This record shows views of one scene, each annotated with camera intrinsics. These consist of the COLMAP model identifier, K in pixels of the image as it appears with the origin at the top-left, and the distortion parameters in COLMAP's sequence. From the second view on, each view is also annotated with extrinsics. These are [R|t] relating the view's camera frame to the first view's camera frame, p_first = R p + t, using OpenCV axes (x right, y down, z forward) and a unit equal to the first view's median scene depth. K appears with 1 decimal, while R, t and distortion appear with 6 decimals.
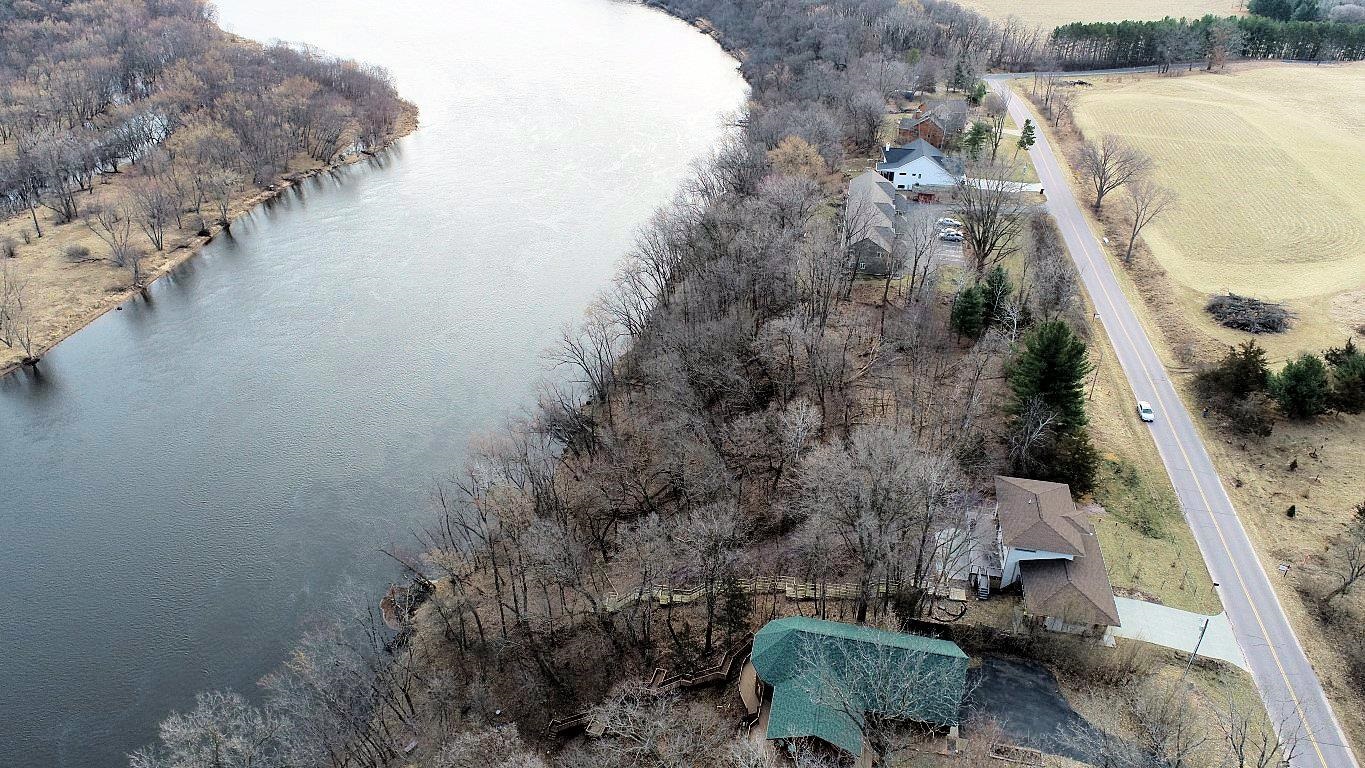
lens RADIAL K [[918.3, 0, 682.5], [0, 918.3, 384.0], [0, 0, 1]] dist [0.002650, -0.000803]
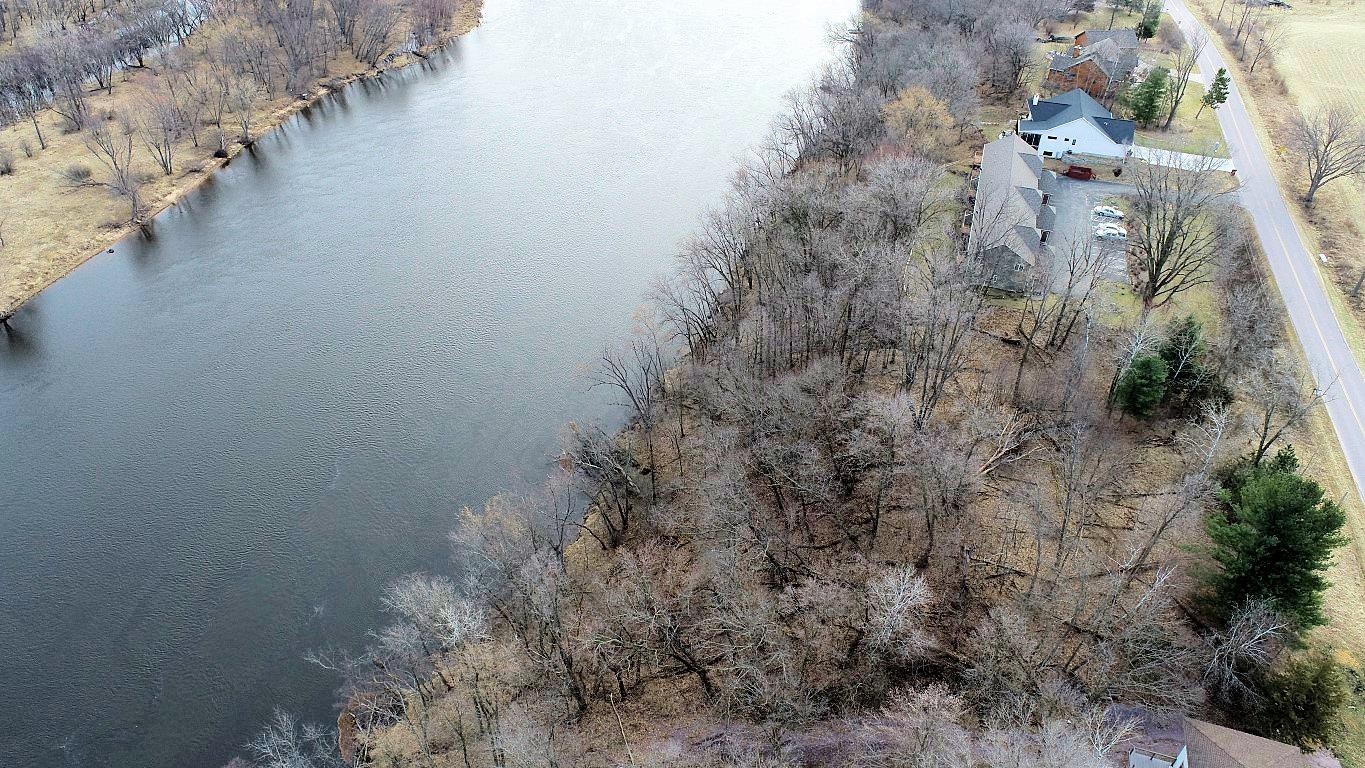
lens RADIAL K [[918.3, 0, 682.5], [0, 918.3, 384.0], [0, 0, 1]] dist [0.002650, -0.000803]
pose [[0.993588, 0.078552, -0.081319, 0.004395], [-0.067493, 0.989108, 0.130806, -0.094436], [0.090708, -0.124479, 0.988067, 0.152847]]
